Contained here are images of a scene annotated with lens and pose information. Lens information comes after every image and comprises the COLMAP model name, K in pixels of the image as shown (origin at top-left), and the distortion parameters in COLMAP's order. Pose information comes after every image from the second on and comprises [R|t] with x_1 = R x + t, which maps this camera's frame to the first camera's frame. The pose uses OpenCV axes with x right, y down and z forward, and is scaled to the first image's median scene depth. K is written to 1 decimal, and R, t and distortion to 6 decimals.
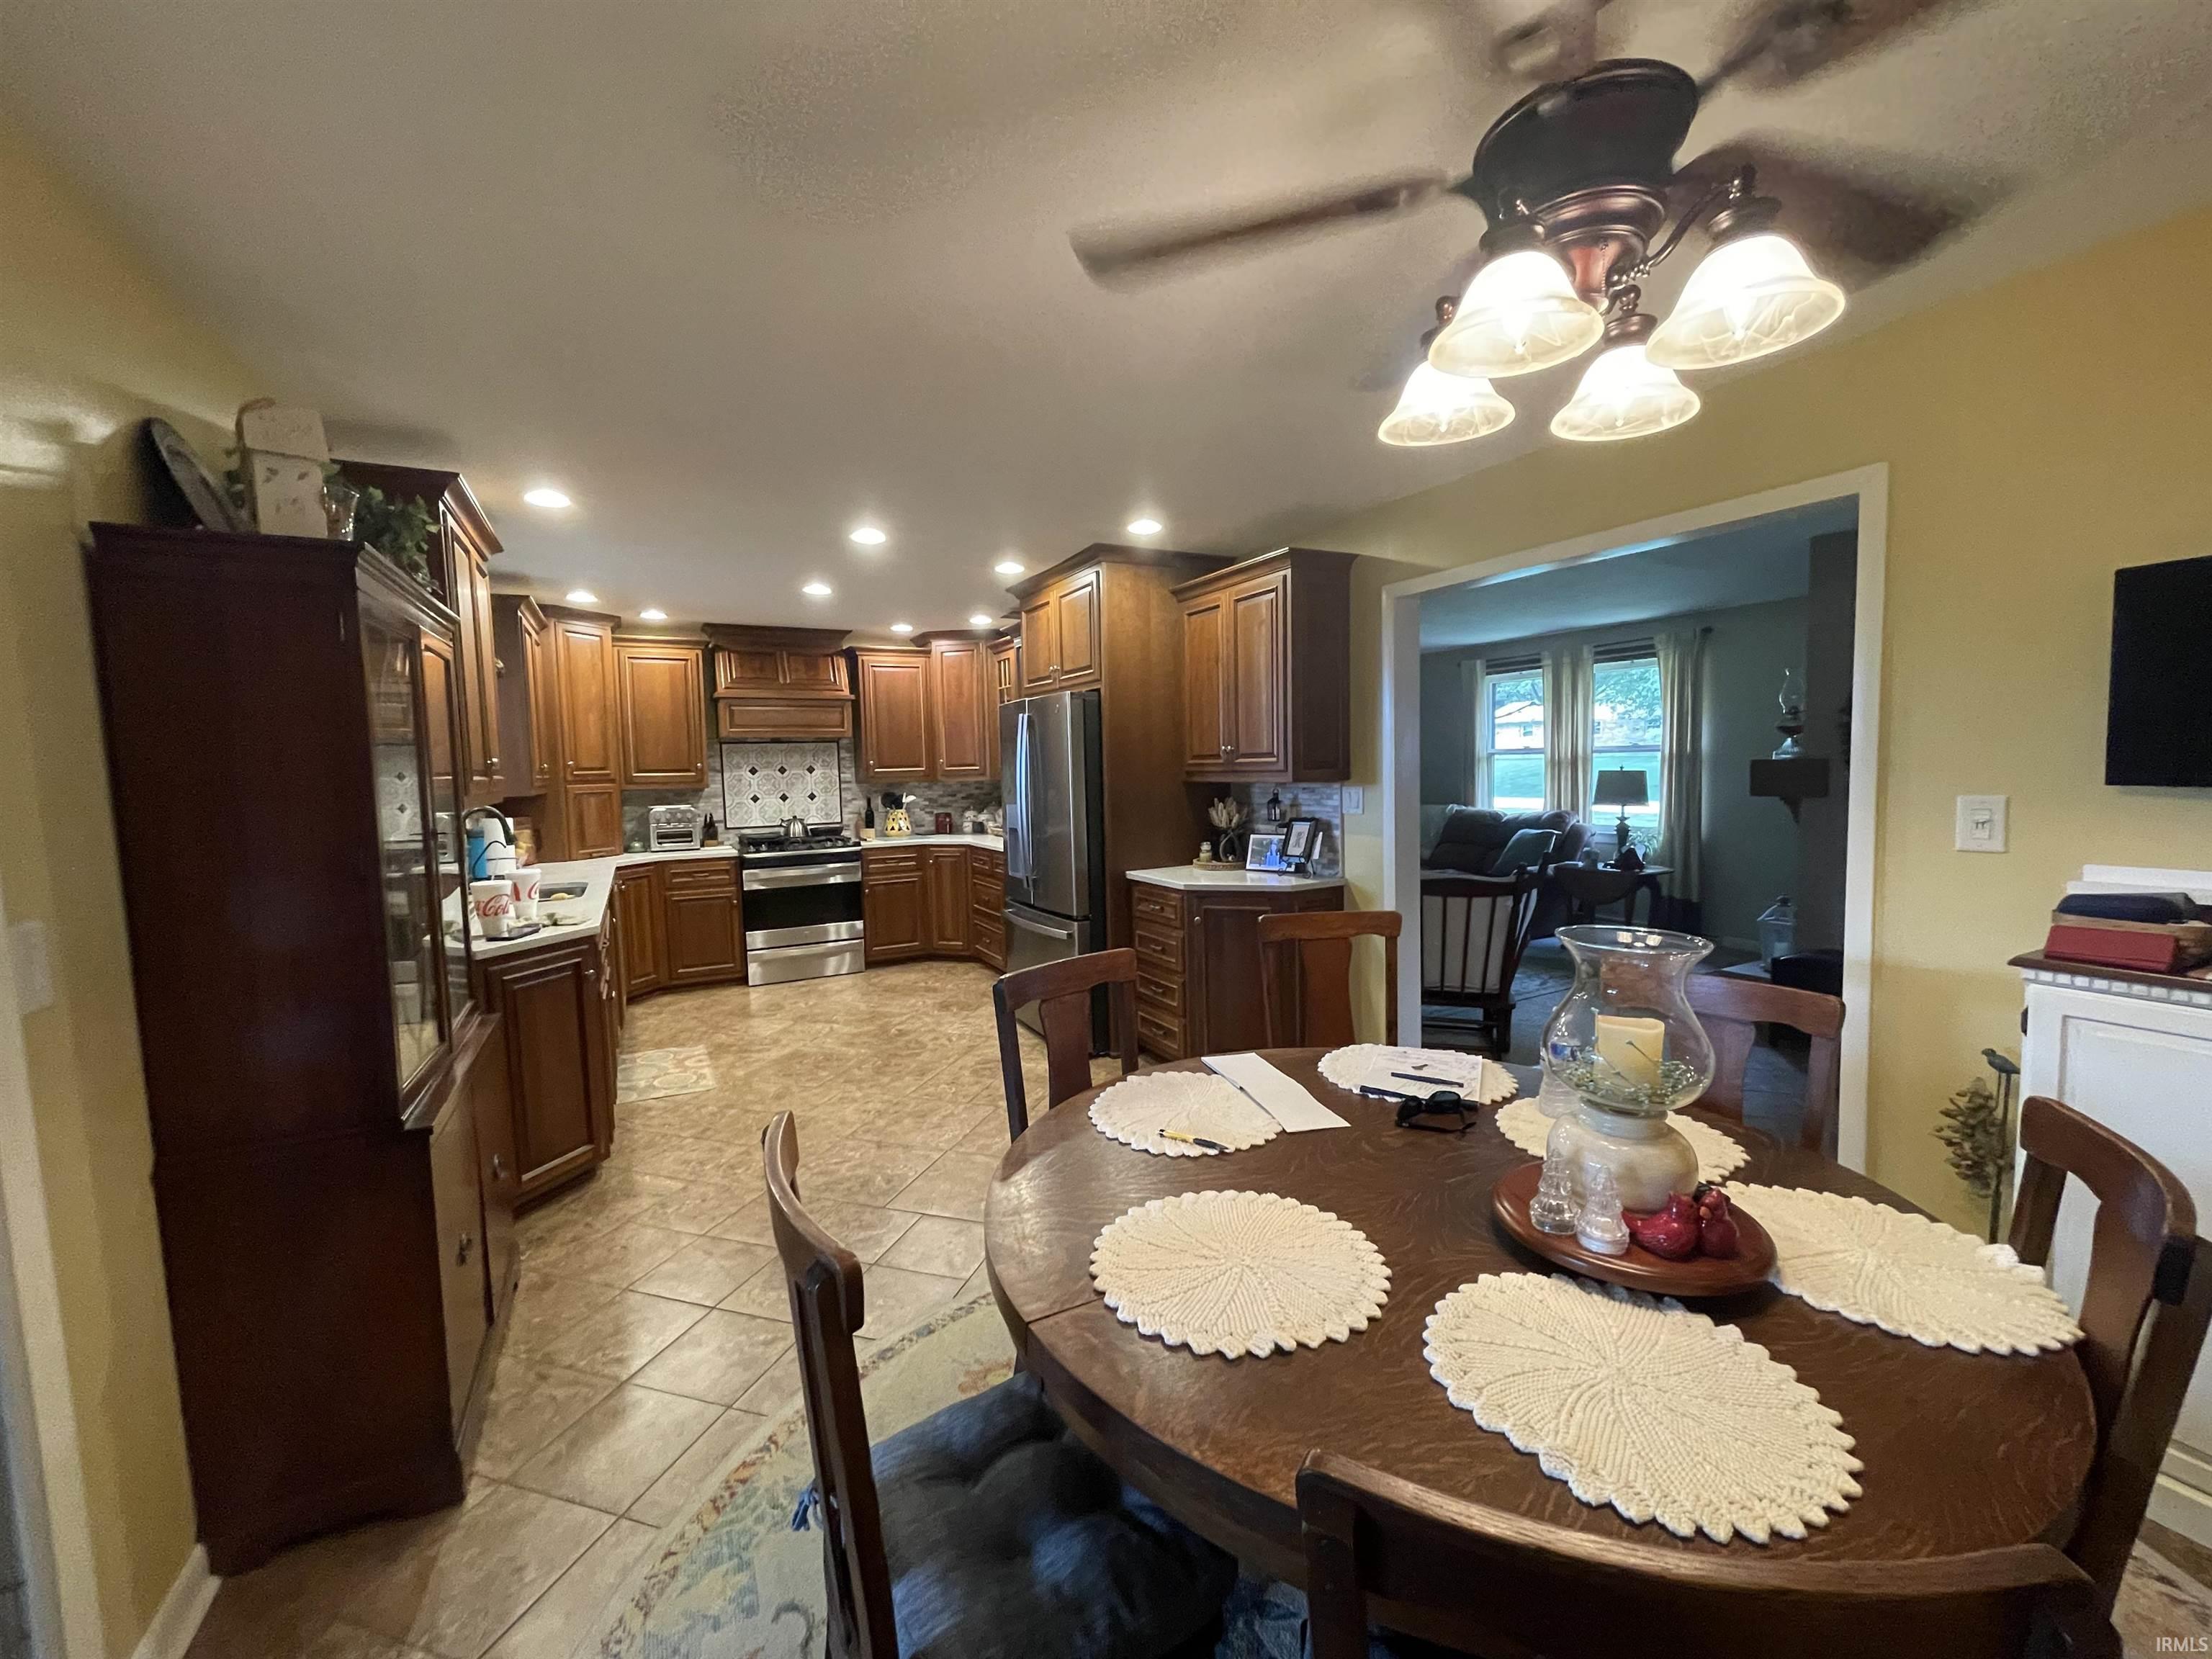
lens RADIAL K [[890.2, 0, 1107.0], [0, 890.2, 836.3], [0, 0, 1]] dist [0.001985, -0.000174]
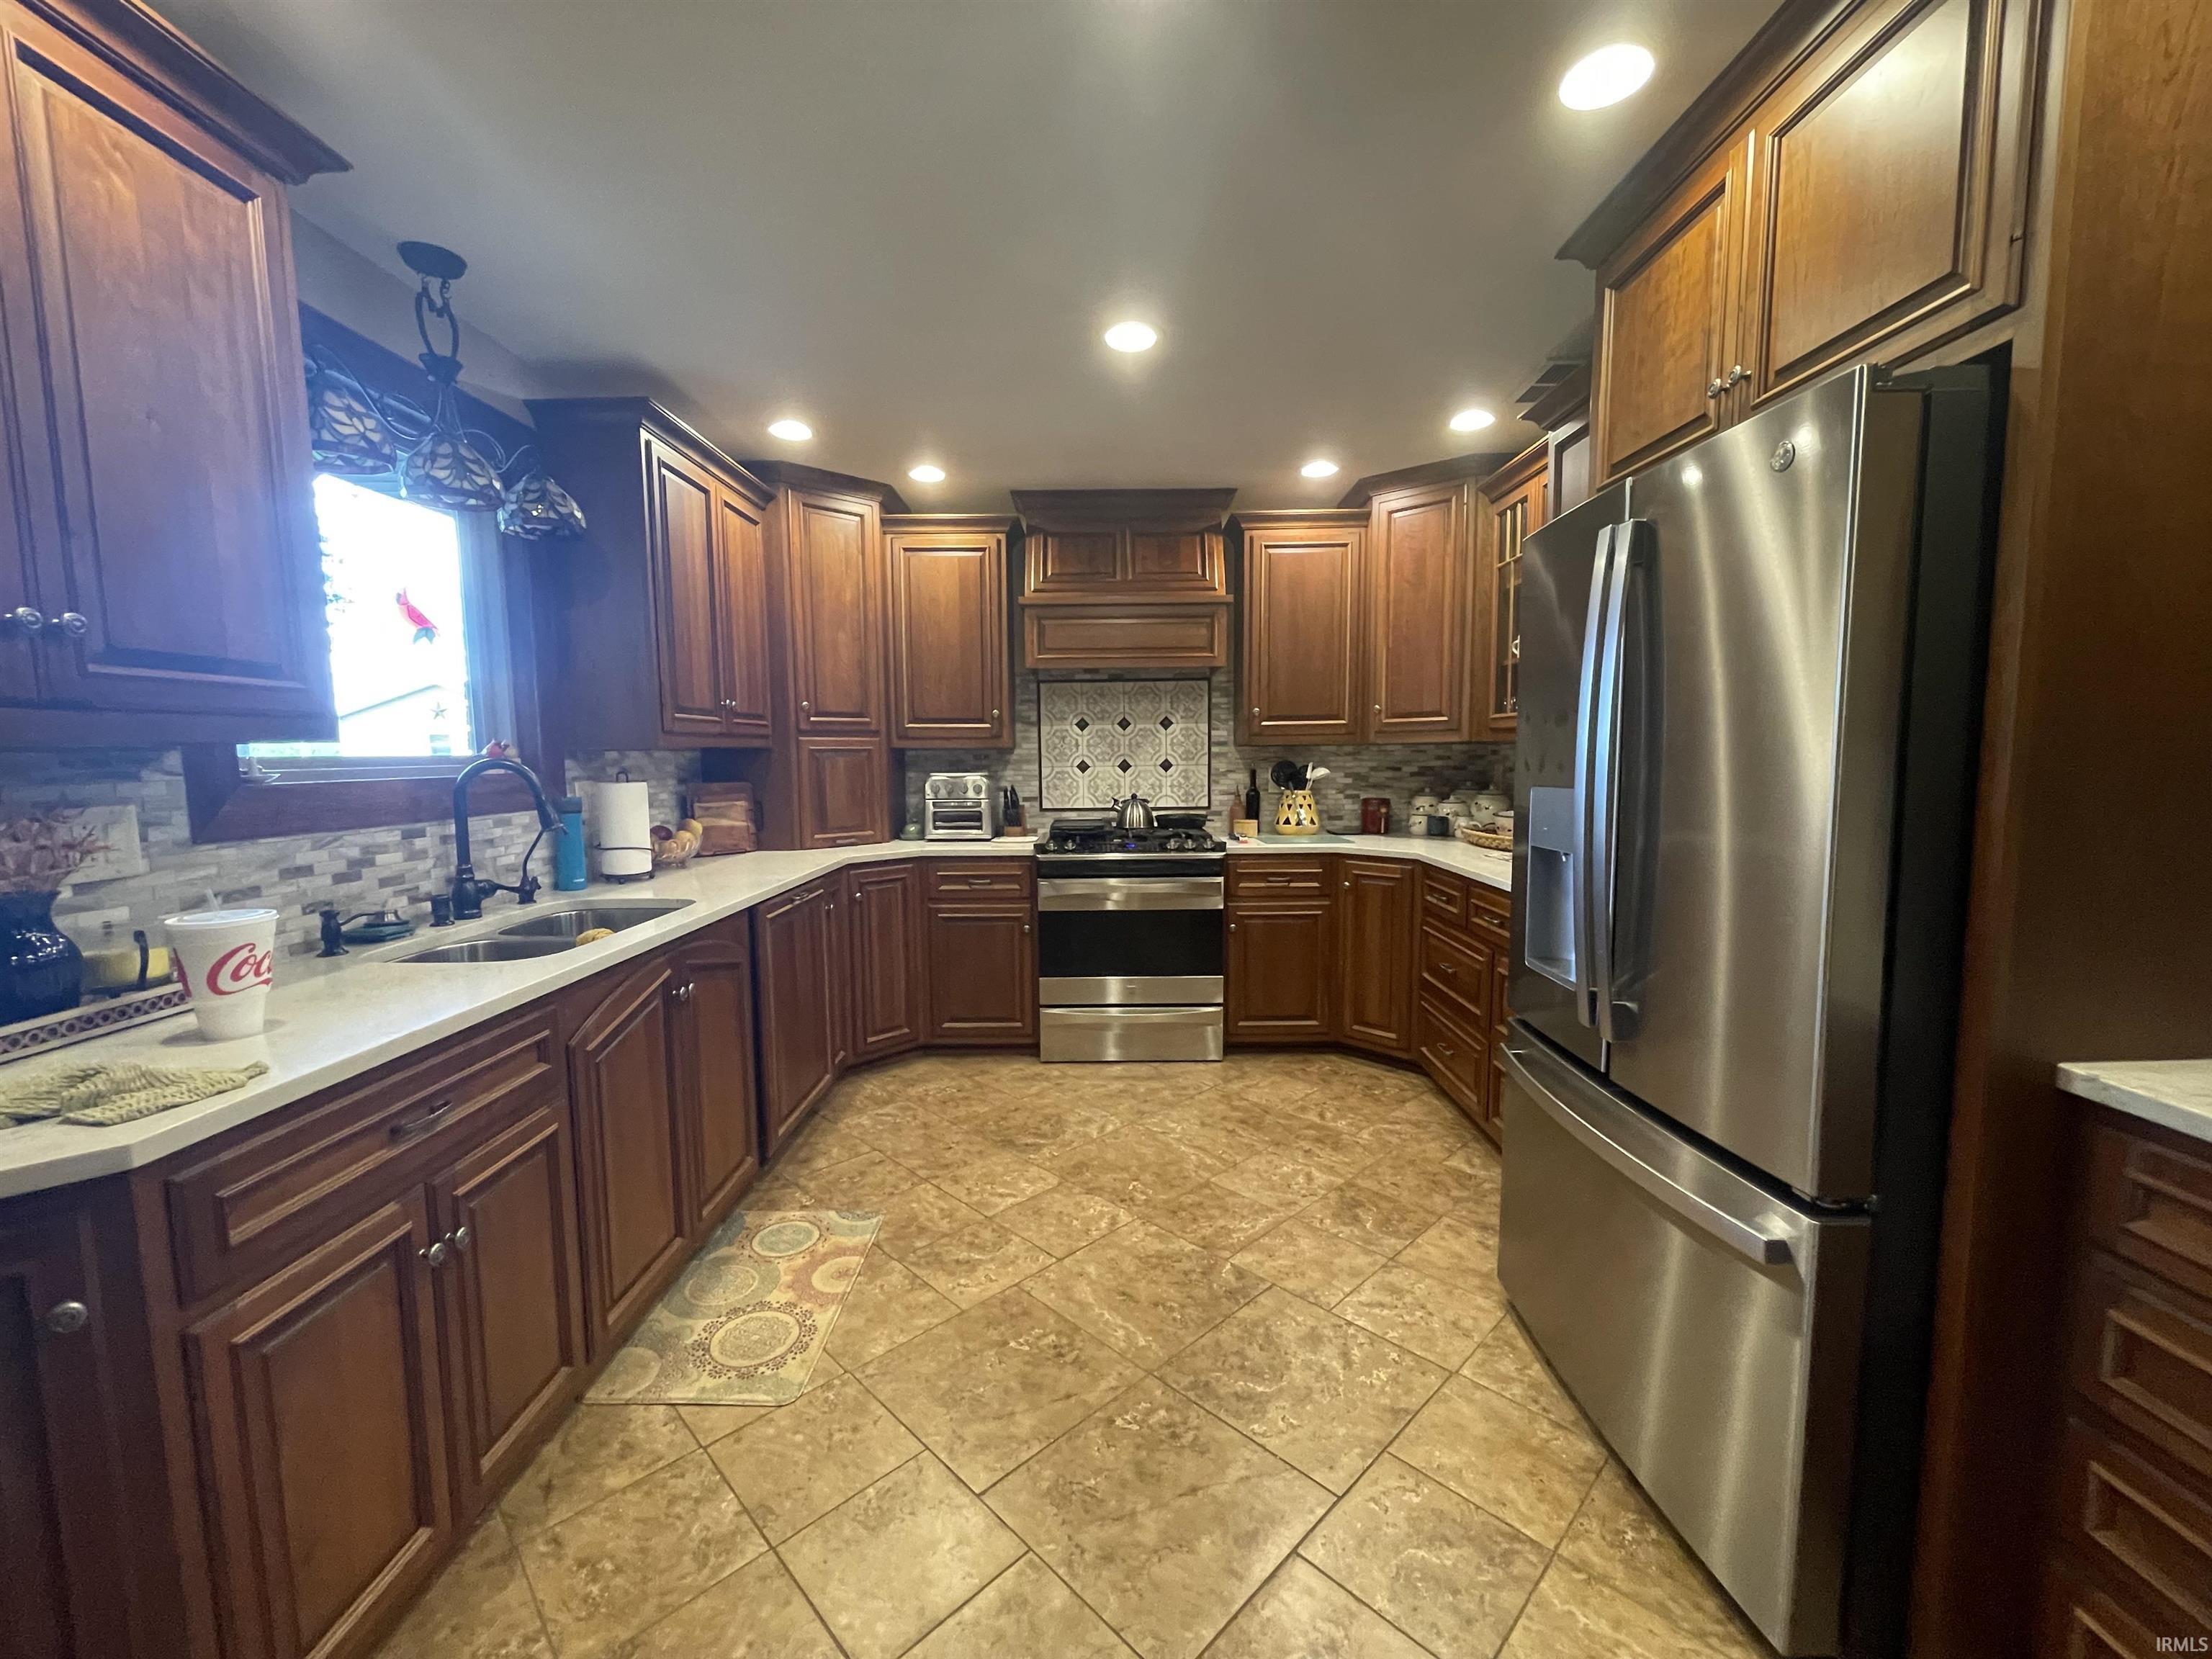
lens RADIAL K [[890.2, 0, 1097.5], [0, 890.2, 842.1], [0, 0, 1]] dist [0.001985, -0.000174]
pose [[0.879327, 0.061995, -0.472166, -0.073496], [-0.048388, 0.997990, 0.040922, -0.014283], [0.473754, -0.013137, 0.880559, 0.438125]]
